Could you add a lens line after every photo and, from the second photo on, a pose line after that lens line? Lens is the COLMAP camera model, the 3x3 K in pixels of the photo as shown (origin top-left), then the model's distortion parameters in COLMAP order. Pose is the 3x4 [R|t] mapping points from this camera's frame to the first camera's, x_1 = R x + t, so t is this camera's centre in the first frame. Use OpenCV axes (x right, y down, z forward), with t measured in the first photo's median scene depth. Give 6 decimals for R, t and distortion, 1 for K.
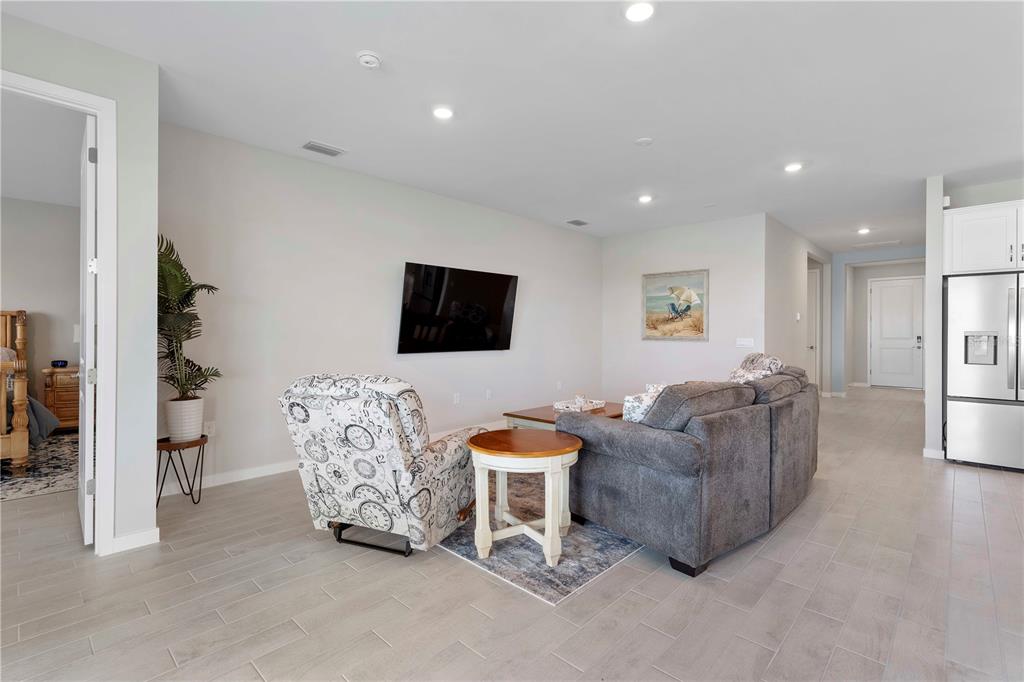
lens RADIAL K [[470.4, 0, 513.9], [0, 470.4, 335.4], [0, 0, 1]] dist [-0.003908, 0.000603]
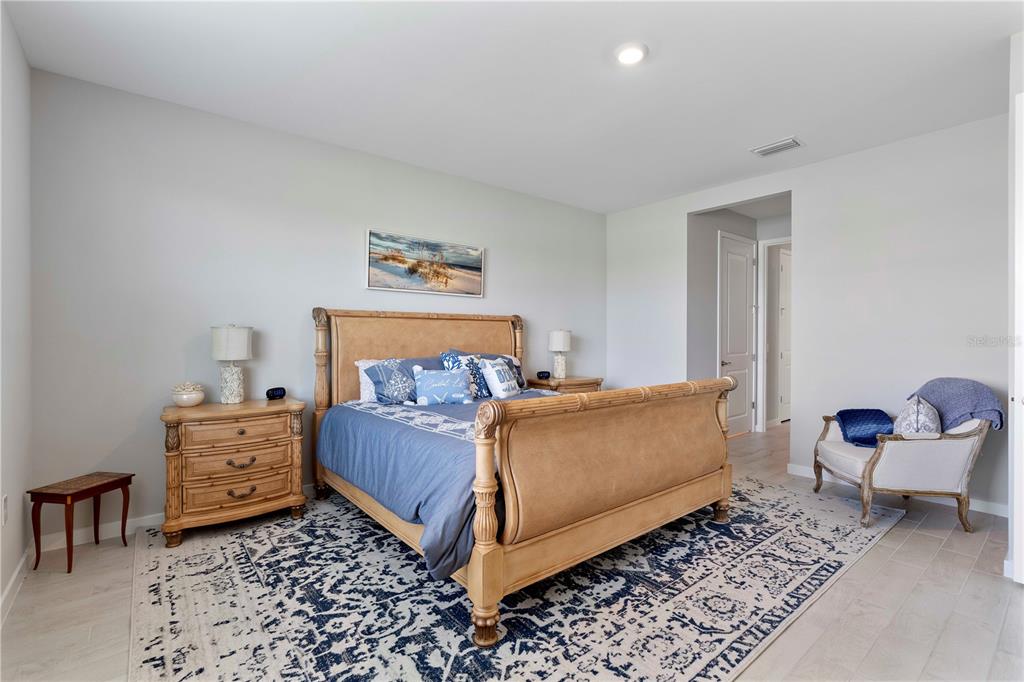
lens RADIAL K [[470.4, 0, 510.6], [0, 470.4, 343.9], [0, 0, 1]] dist [-0.003908, 0.000603]
pose [[0.993135, -0.005641, -0.116838, -0.973446], [0.006407, 0.999960, 0.006179, -0.004518], [0.116798, -0.006885, 0.993132, 0.114234]]
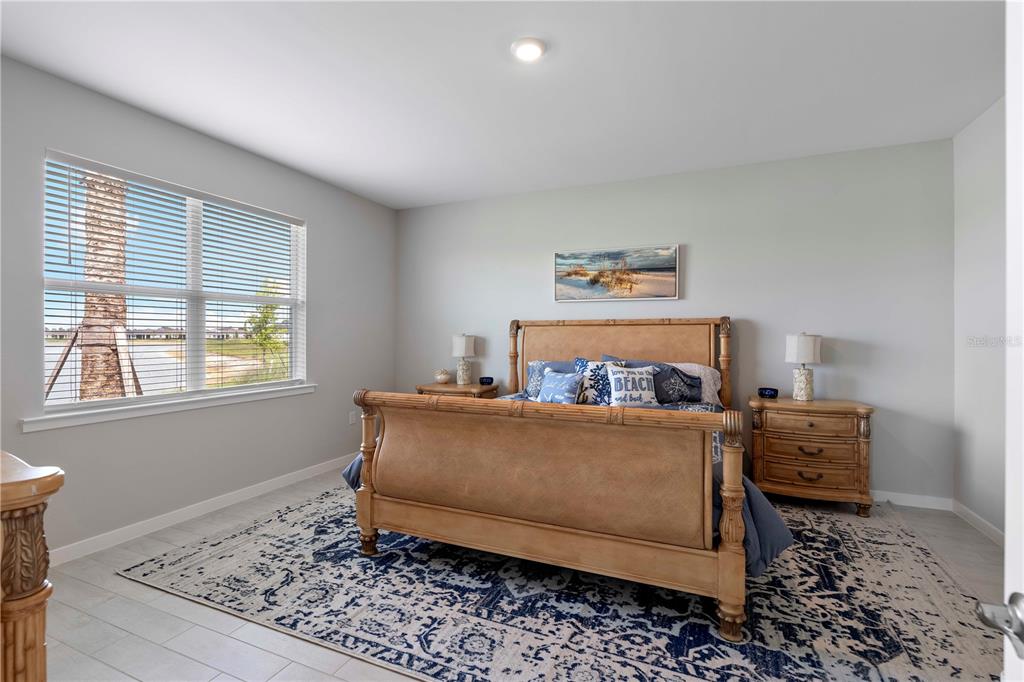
lens RADIAL K [[470.4, 0, 511.7], [0, 470.4, 337.0], [0, 0, 1]] dist [-0.003908, 0.000603]
pose [[0.343391, -0.004448, -0.939182, -0.478856], [-0.003363, 0.999977, -0.005965, -0.016035], [0.939186, 0.005207, 0.343368, 0.437291]]
